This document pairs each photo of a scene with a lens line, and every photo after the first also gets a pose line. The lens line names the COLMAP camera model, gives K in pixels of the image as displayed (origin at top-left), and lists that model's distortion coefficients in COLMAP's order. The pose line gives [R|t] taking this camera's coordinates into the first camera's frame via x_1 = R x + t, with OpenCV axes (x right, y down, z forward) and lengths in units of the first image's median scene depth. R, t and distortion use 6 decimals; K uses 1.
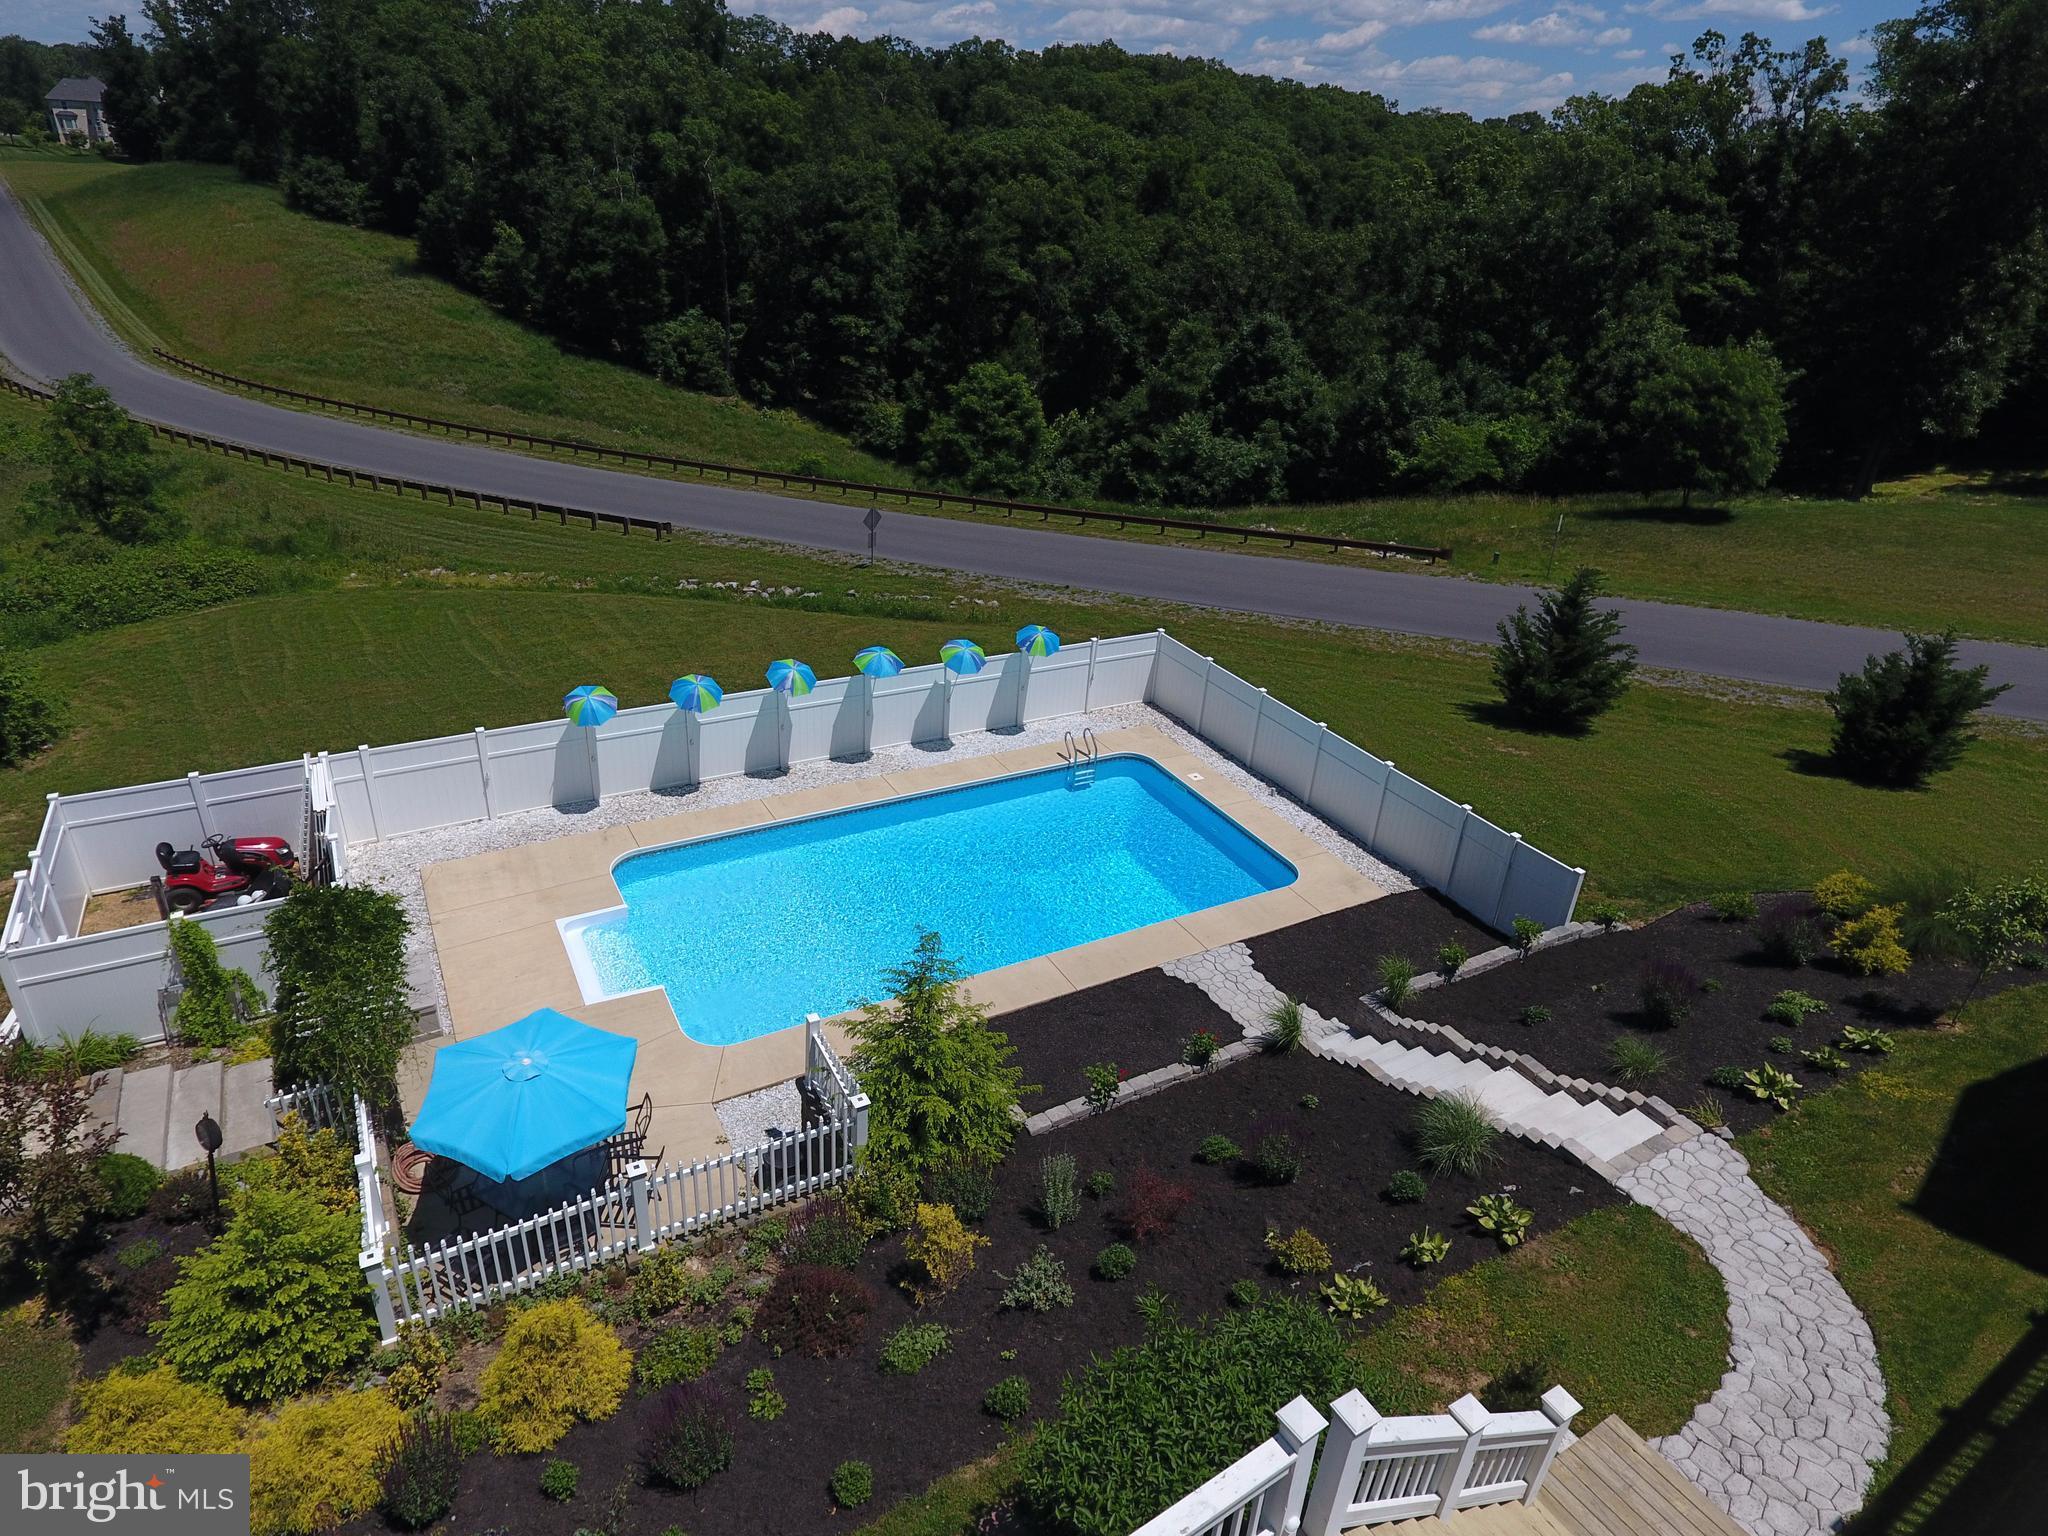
lens RADIAL K [[1197.3, 0, 1013.7], [0, 1197.3, 767.2], [0, 0, 1]] dist [-0.001805, -0.000460]
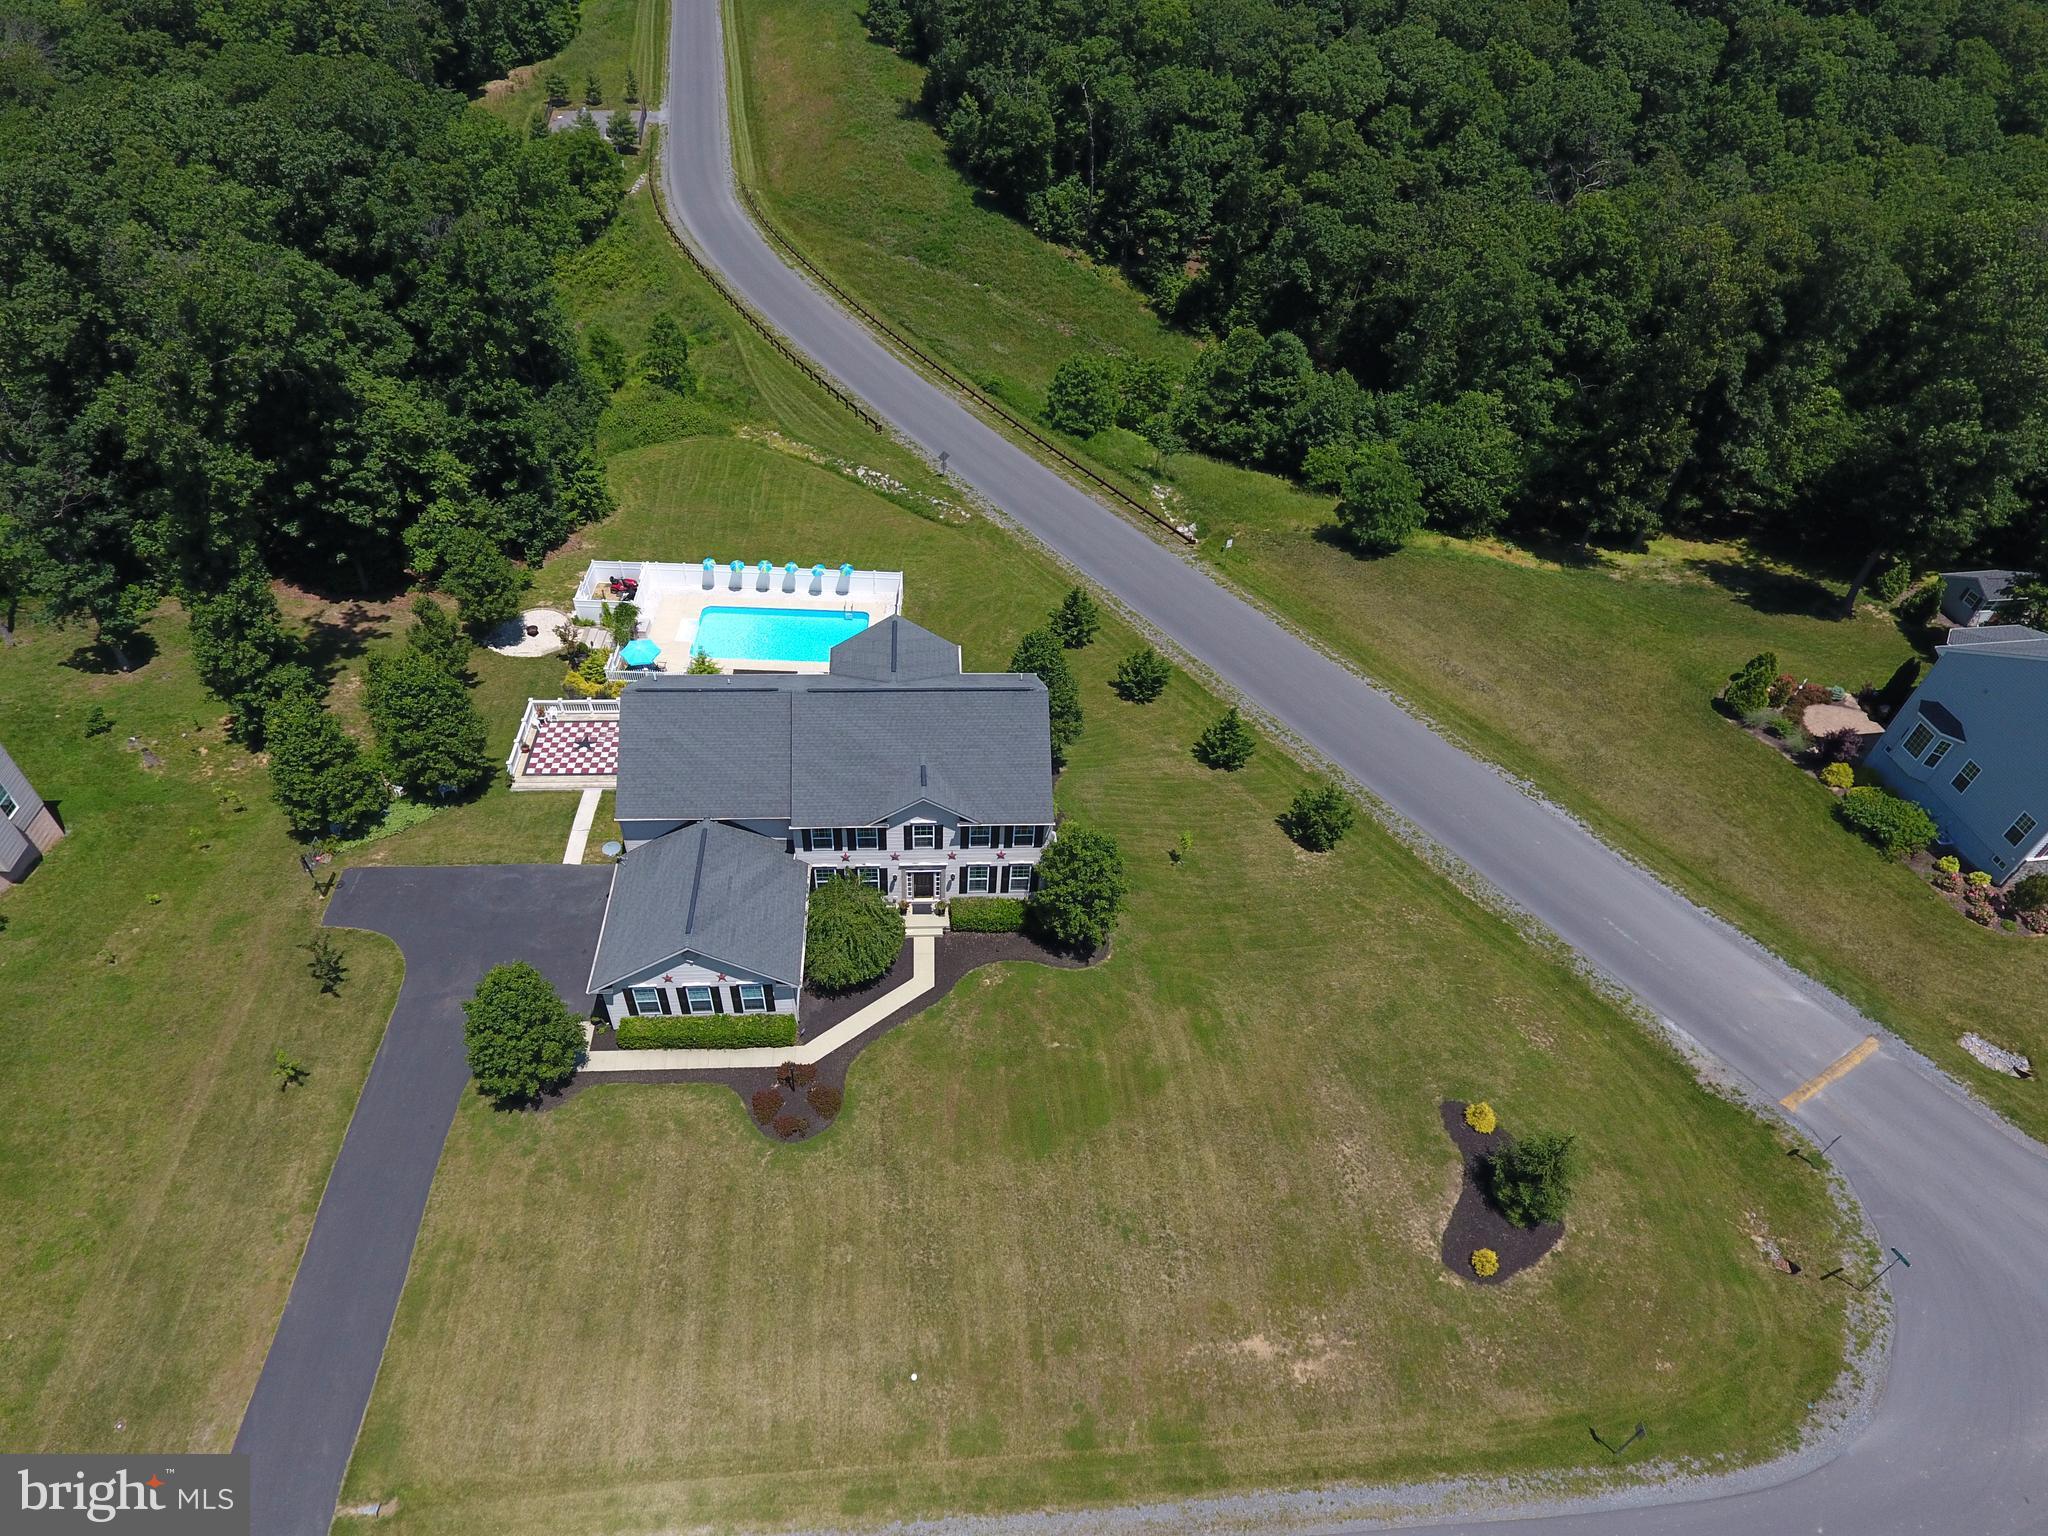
lens RADIAL K [[1197.3, 0, 1022.1], [0, 1197.3, 752.3], [0, 0, 1]] dist [-0.001805, -0.000460]
pose [[0.883524, 0.311914, -0.349421, 0.841289], [-0.215637, 0.933124, 0.287715, -0.332050], [0.415796, -0.178855, 0.891698, -0.857138]]
